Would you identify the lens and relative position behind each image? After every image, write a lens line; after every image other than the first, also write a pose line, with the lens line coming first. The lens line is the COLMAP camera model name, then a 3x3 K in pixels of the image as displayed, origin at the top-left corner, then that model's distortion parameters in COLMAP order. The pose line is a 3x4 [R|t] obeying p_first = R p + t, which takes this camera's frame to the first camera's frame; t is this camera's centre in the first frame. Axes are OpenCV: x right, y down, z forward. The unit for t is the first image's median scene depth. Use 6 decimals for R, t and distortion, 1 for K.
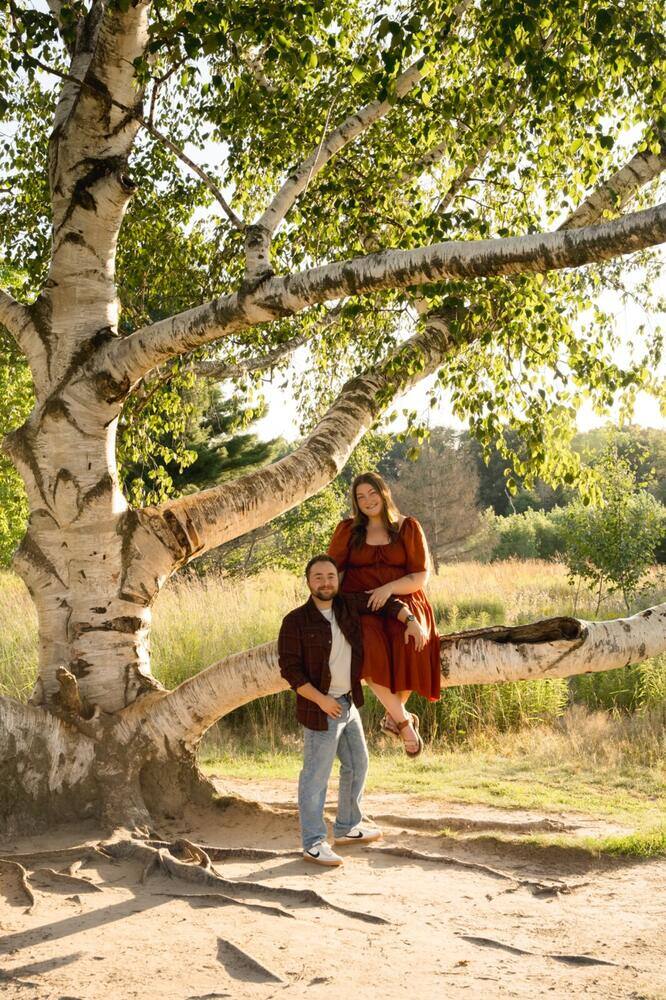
lens RADIAL K [[1423.9, 0, 346.5], [0, 1423.9, 499.0], [0, 0, 1]] dist [0.105282, 0.067459]
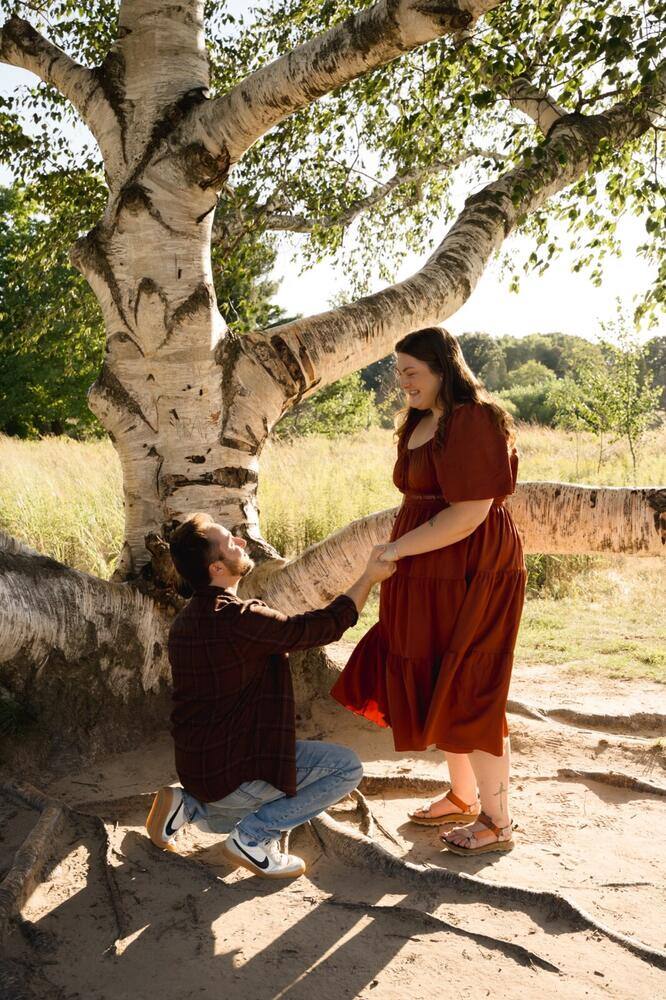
lens RADIAL K [[978.6, 0, 342.4], [0, 978.6, 500.9], [0, 0, 1]] dist [-0.085859, 0.251722]
pose [[0.999887, -0.010927, -0.010322, -0.086513], [0.012039, 0.993332, 0.114662, 0.039413], [0.009000, -0.114774, 0.993351, 0.458064]]
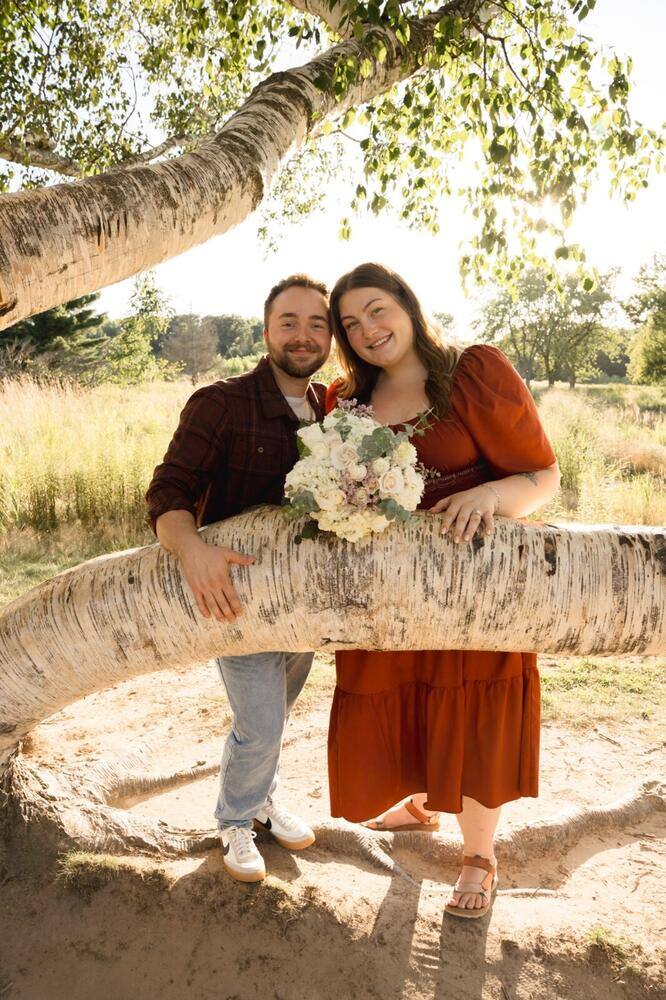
lens RADIAL K [[683.8, 0, 338.6], [0, 683.8, 499.4], [0, 0, 1]] dist [-0.172779, 0.123442]
pose [[0.960219, -0.022470, 0.278342, -0.061456], [-0.036796, 0.977885, 0.205883, 0.050276], [-0.276813, -0.207934, 0.938157, 0.789555]]
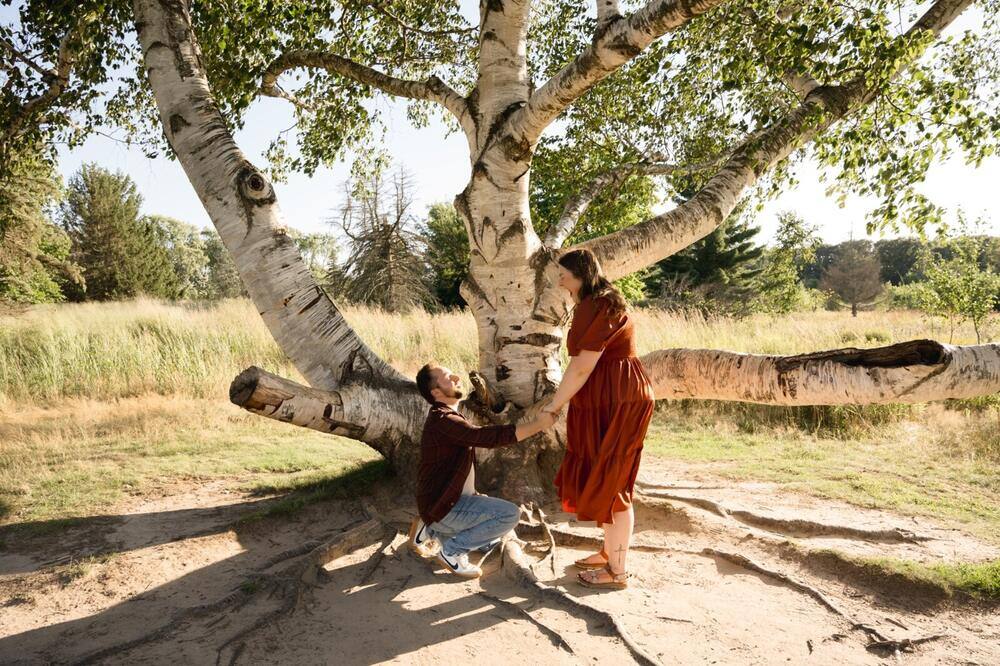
lens RADIAL K [[683.8, 0, 500.0], [0, 683.8, 333.0], [0, 0, 1]] dist [-0.172779, 0.123442]
pose [[0.905437, 0.016614, -0.424156, 0.072325], [0.015955, 0.997196, 0.073118, 0.037829], [0.424181, -0.072971, 0.902633, 0.444648]]
